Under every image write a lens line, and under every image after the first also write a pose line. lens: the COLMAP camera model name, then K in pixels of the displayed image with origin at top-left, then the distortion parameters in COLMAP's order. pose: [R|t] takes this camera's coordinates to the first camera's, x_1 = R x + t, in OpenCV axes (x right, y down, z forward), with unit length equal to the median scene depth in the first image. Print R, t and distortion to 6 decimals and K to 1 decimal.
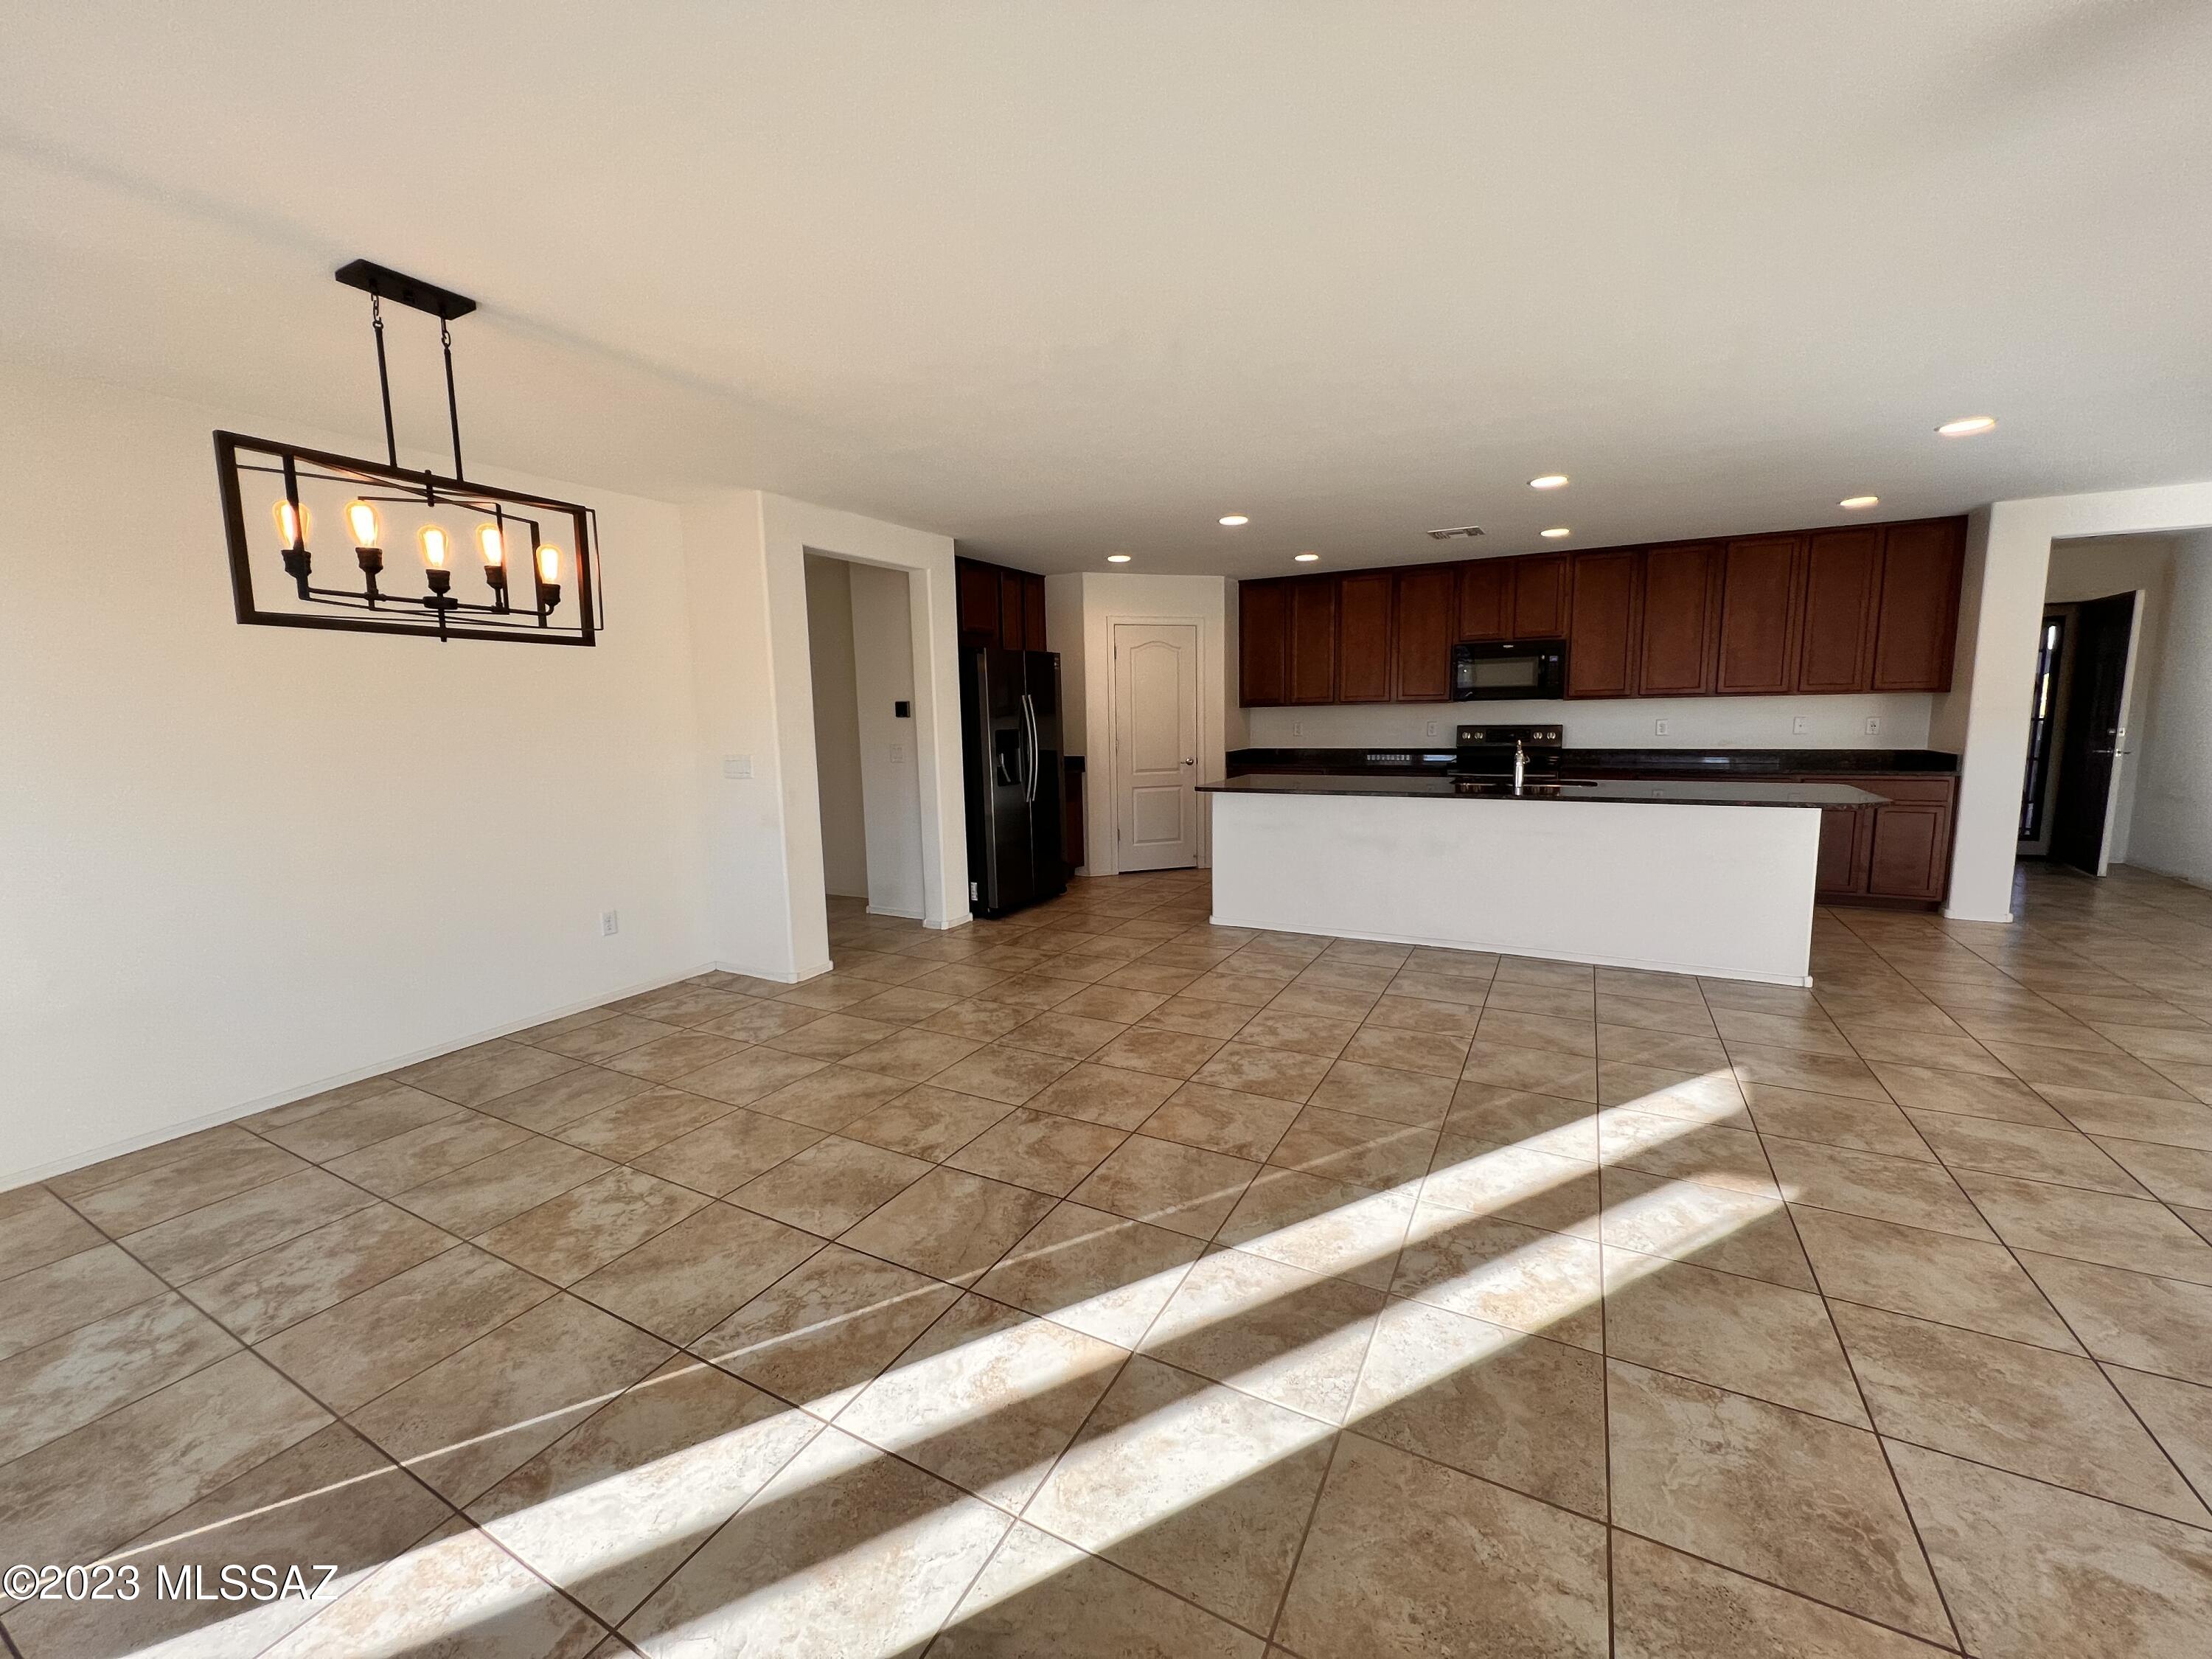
lens RADIAL K [[884.8, 0, 1106.0], [0, 884.8, 829.5], [0, 0, 1]] dist [0.007503, 0.000170]
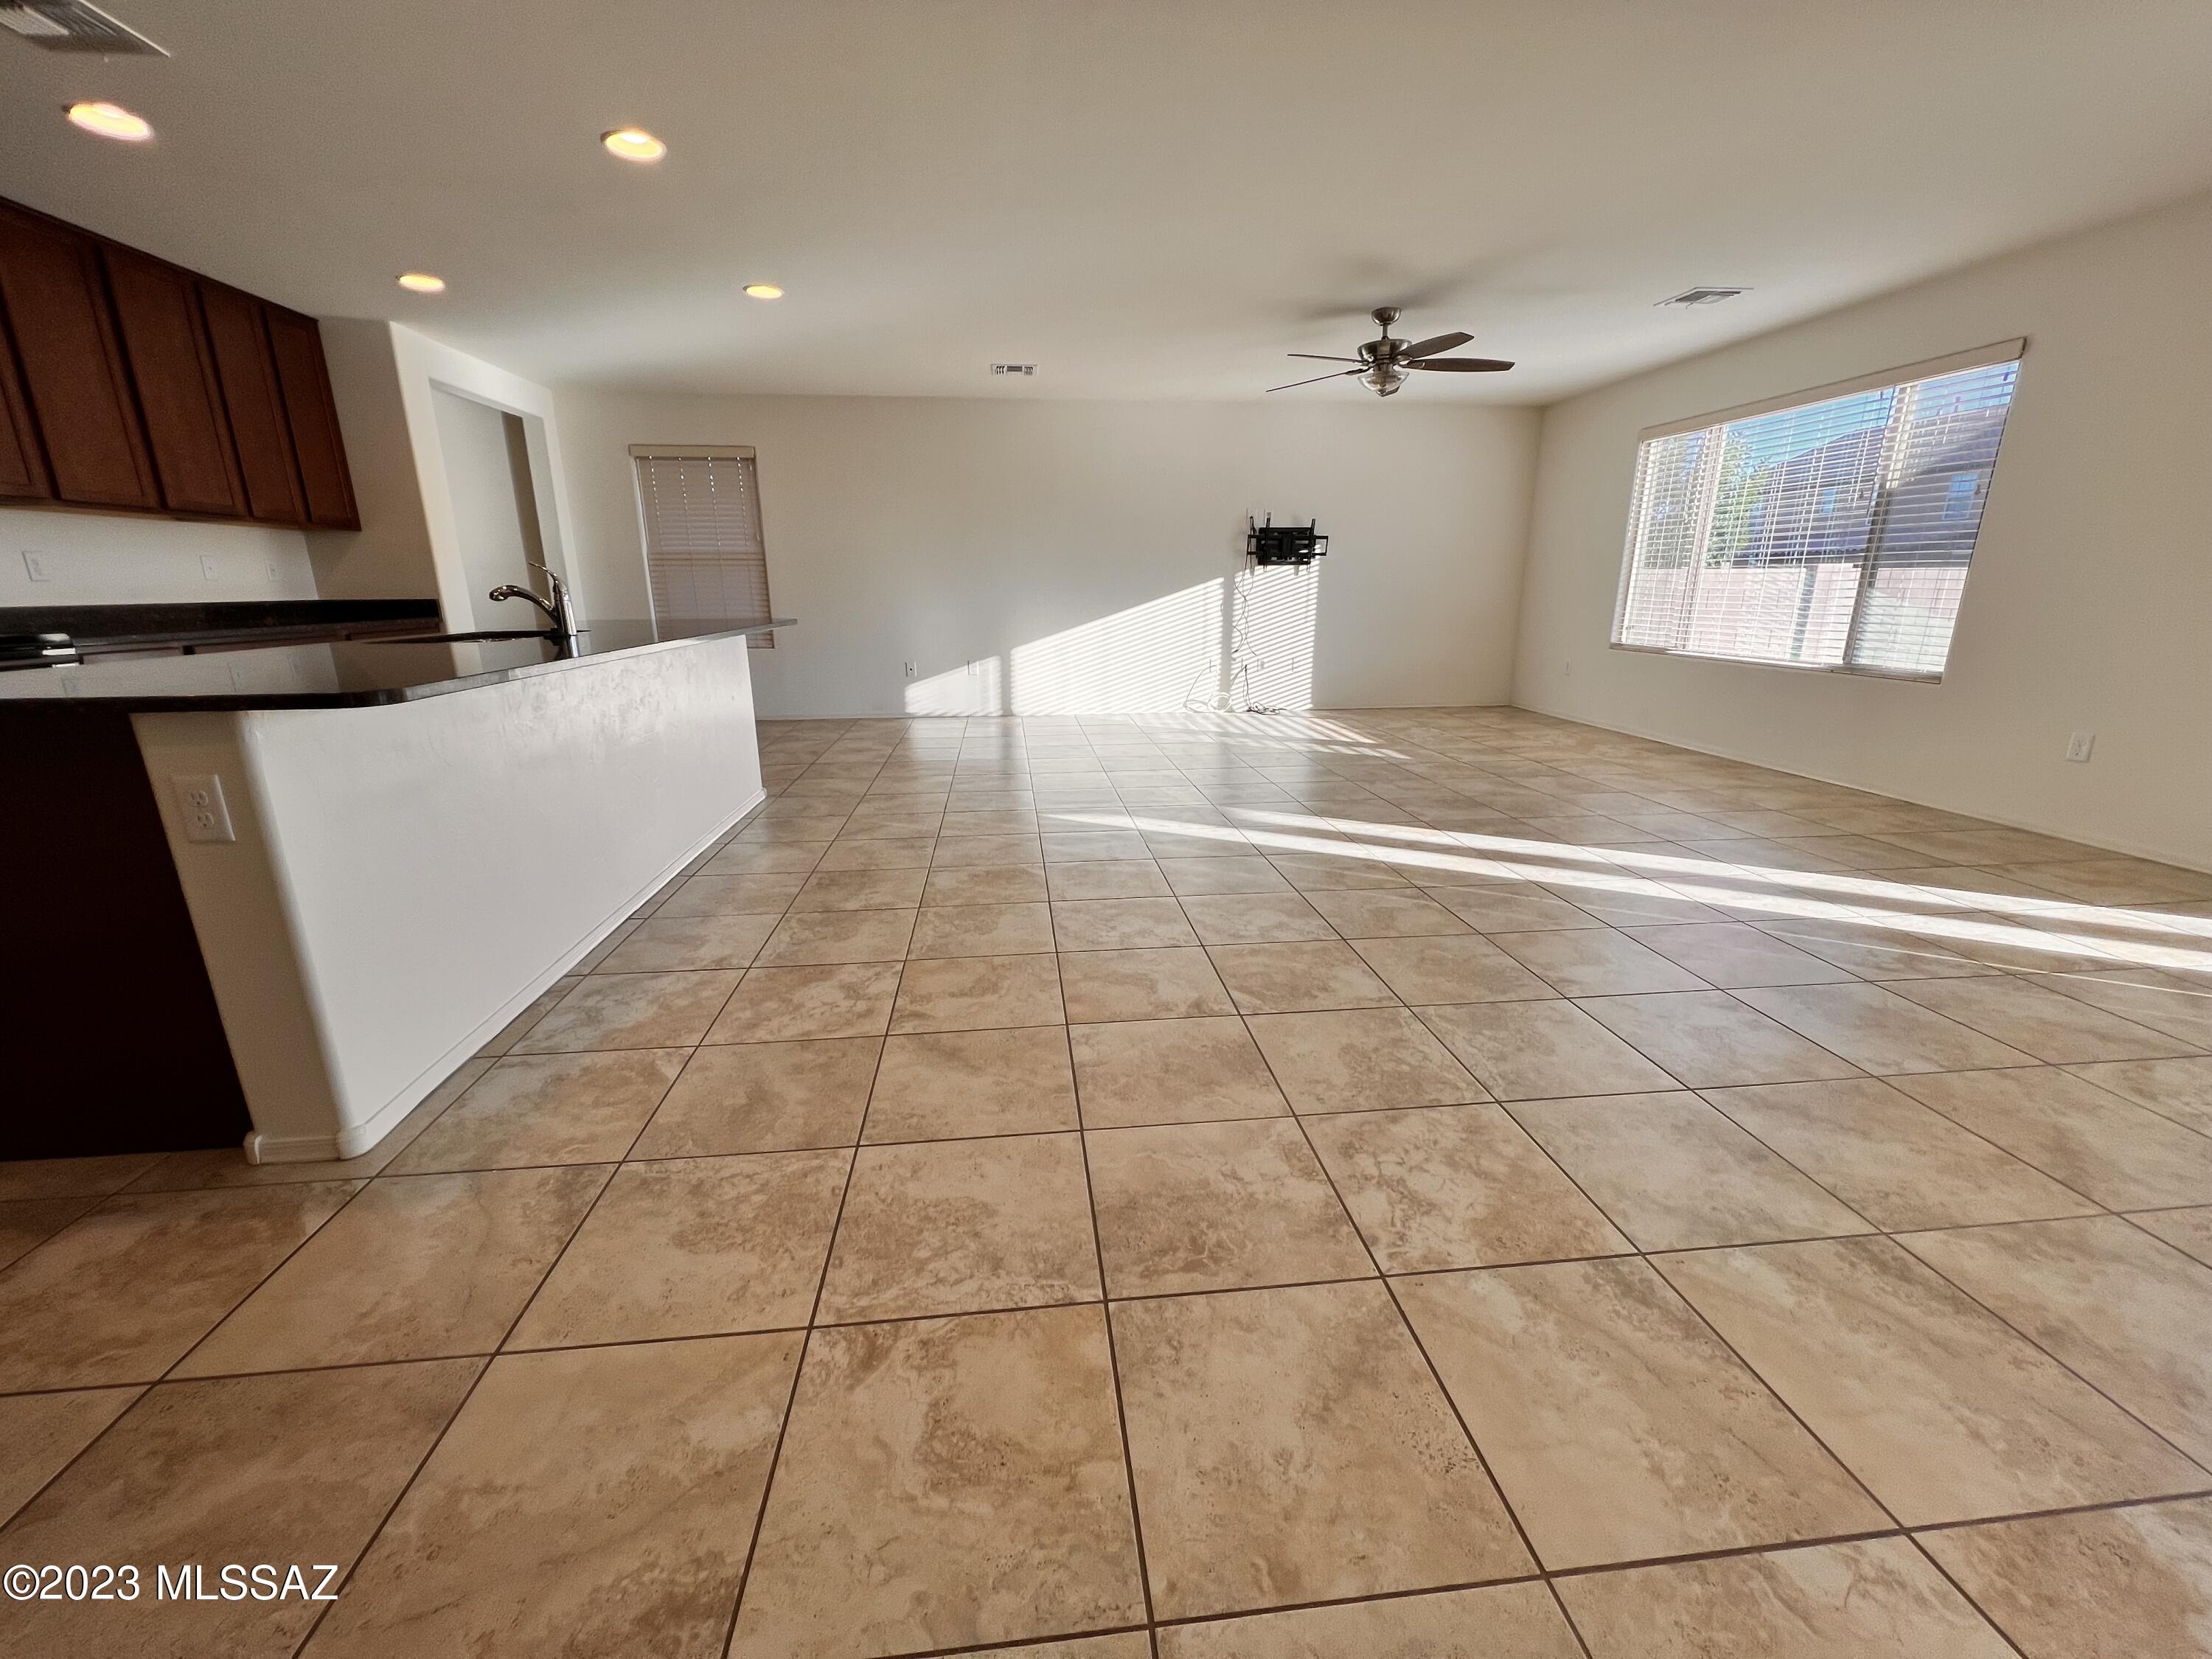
lens RADIAL K [[884.8, 0, 1106.0], [0, 884.8, 829.5], [0, 0, 1]] dist [0.007503, 0.000170]
pose [[-0.568561, -0.200213, 0.797906, -0.375871], [0.123146, 0.938288, 0.323188, -0.098033], [-0.813372, 0.282011, -0.508818, 1.389787]]
